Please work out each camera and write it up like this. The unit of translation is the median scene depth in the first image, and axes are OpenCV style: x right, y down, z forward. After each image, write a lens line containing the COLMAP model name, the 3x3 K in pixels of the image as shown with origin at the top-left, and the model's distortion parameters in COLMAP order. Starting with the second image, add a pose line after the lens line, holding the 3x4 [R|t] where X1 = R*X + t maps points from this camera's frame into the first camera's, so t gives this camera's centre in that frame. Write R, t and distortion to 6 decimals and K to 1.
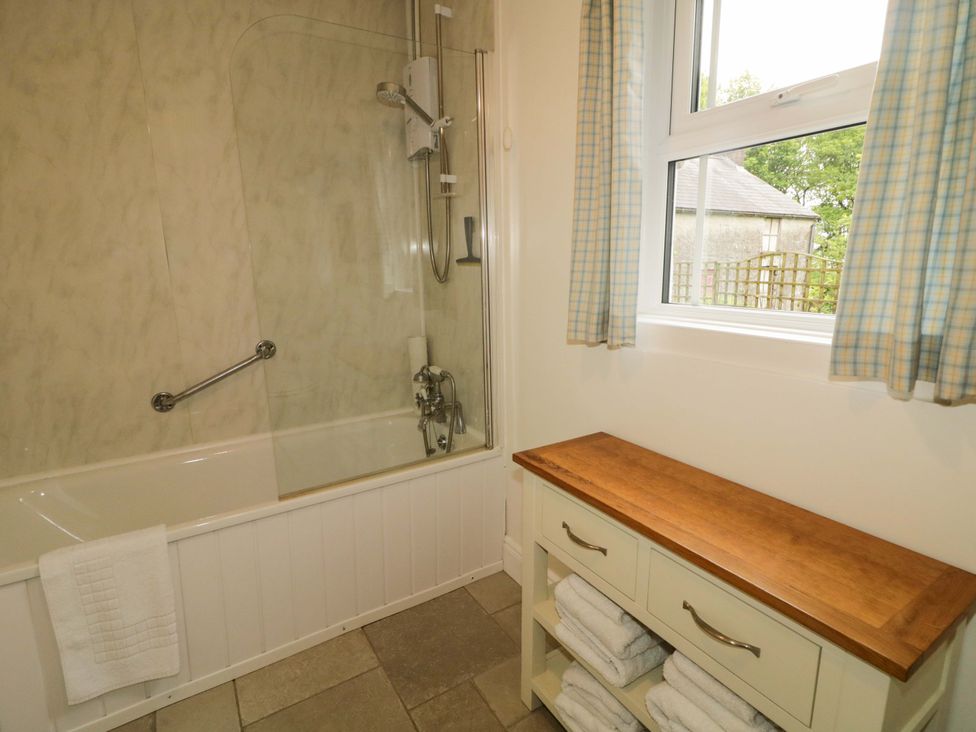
lens RADIAL K [[505.6, 0, 490.9], [0, 505.6, 361.6], [0, 0, 1]] dist [0.004154, -0.006550]
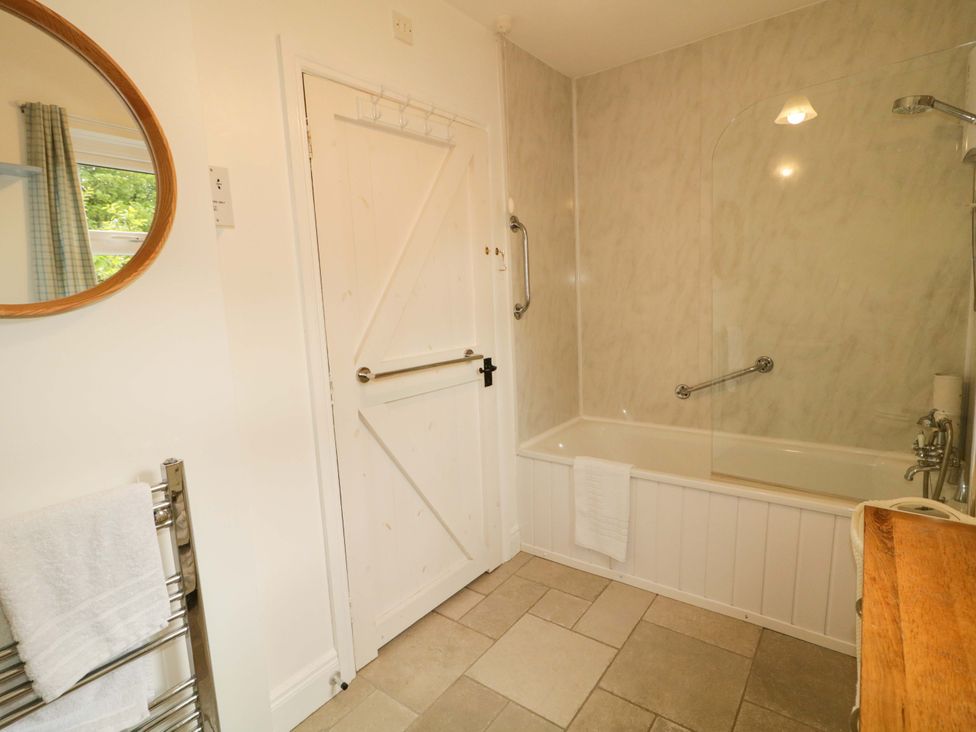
lens RADIAL K [[505.6, 0, 489.8], [0, 505.6, 363.6], [0, 0, 1]] dist [0.004154, -0.006550]
pose [[0.348556, 0.129970, -0.928233, 0.574551], [-0.143480, 0.986066, 0.084190, -0.046620], [0.926241, 0.103838, 0.362347, 0.010000]]
